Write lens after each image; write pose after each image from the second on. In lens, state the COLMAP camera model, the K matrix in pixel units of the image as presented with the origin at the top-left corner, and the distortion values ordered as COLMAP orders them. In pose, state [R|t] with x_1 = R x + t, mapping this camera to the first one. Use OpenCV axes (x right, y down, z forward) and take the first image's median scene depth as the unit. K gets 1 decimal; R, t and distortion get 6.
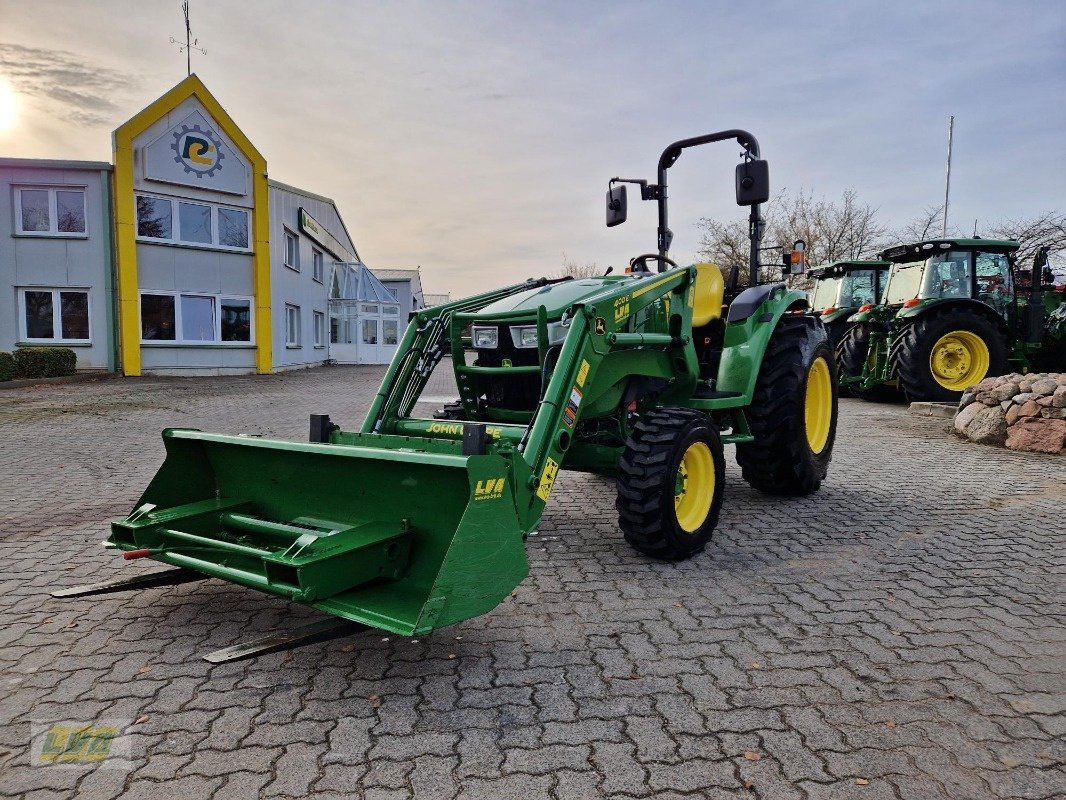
lens RADIAL K [[702.4, 0, 533.0], [0, 702.4, 400.0], [0, 0, 1]] dist [0.085107, -0.073465]
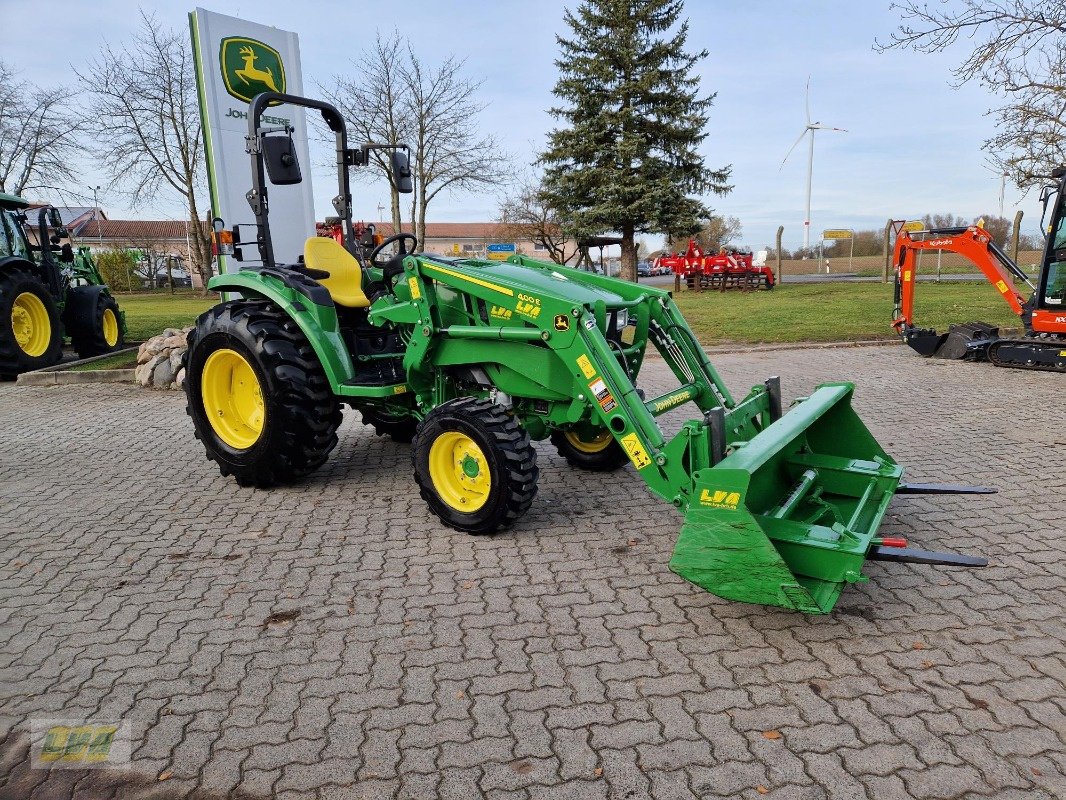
lens RADIAL K [[702.4, 0, 533.0], [0, 702.4, 400.0], [0, 0, 1]] dist [0.085107, -0.073465]
pose [[-0.029829, -0.178149, 0.983551, -1.247408], [0.108037, 0.977650, 0.180356, -0.195415], [-0.993699, 0.111640, -0.009916, 1.227506]]
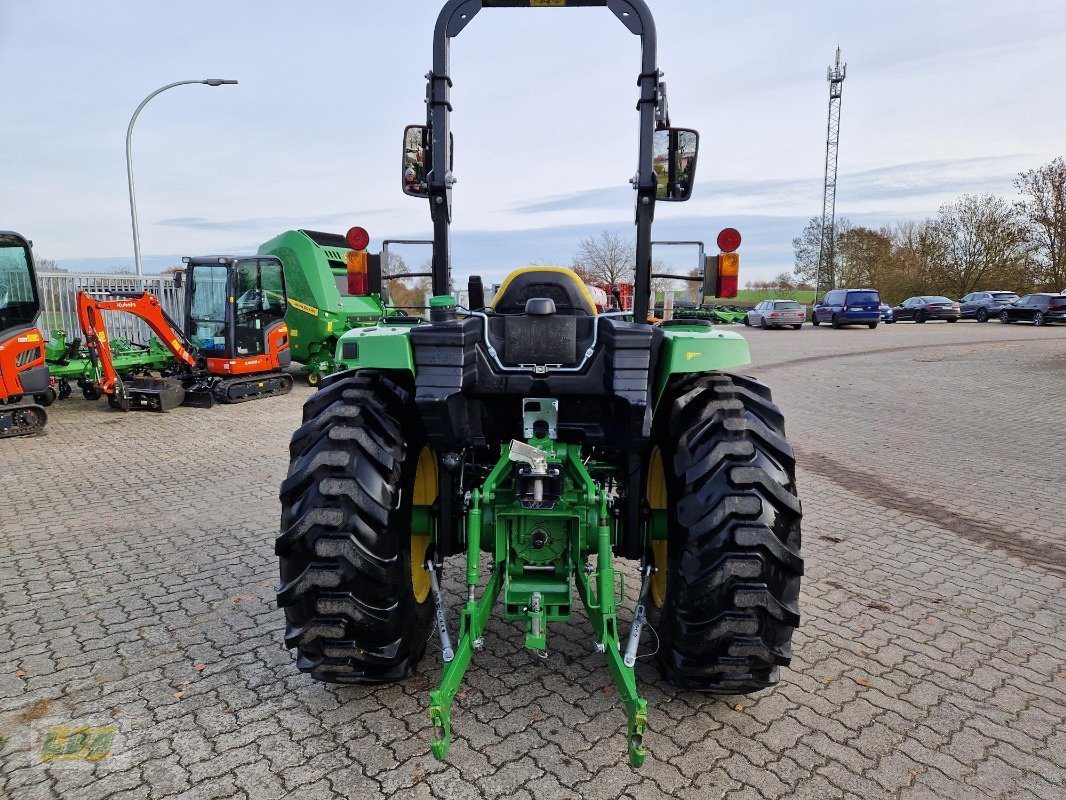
lens RADIAL K [[702.4, 0, 533.0], [0, 702.4, 400.0], [0, 0, 1]] dist [0.085107, -0.073465]
pose [[-0.831767, 0.077753, -0.549652, 0.861272], [-0.037989, 0.979849, 0.196095, -0.325082], [0.553823, 0.183986, -0.812052, 2.340335]]
